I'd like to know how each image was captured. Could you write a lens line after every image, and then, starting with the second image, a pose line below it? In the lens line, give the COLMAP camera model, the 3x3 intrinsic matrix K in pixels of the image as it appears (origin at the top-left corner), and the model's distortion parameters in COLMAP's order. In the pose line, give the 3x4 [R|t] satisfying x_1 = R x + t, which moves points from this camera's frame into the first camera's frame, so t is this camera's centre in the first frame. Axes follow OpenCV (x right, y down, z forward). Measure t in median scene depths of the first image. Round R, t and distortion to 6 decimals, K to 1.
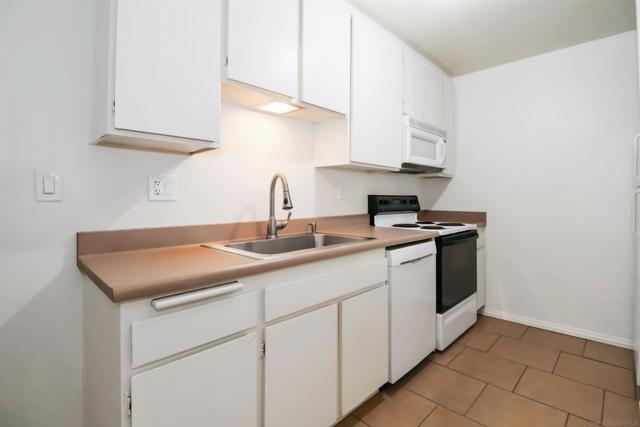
lens RADIAL K [[307.5, 0, 320.6], [0, 307.5, 201.1], [0, 0, 1]] dist [0.024072, -0.026861]
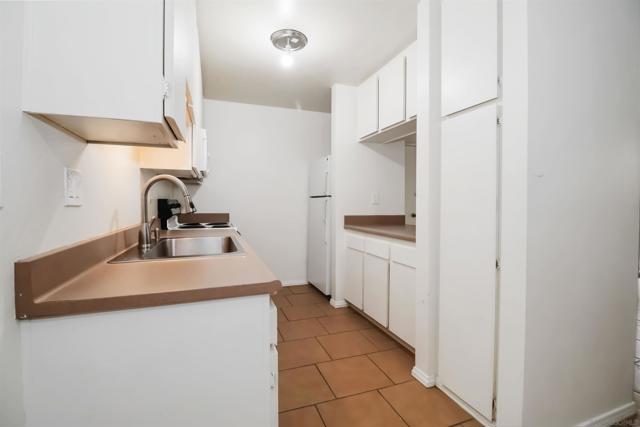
lens RADIAL K [[307.5, 0, 320.6], [0, 307.5, 201.1], [0, 0, 1]] dist [0.024072, -0.026861]
pose [[0.437053, 0.005255, 0.899421, -0.514440], [0.005022, 0.999953, -0.008283, -0.001261], [-0.899422, 0.008137, 0.437006, 0.105338]]
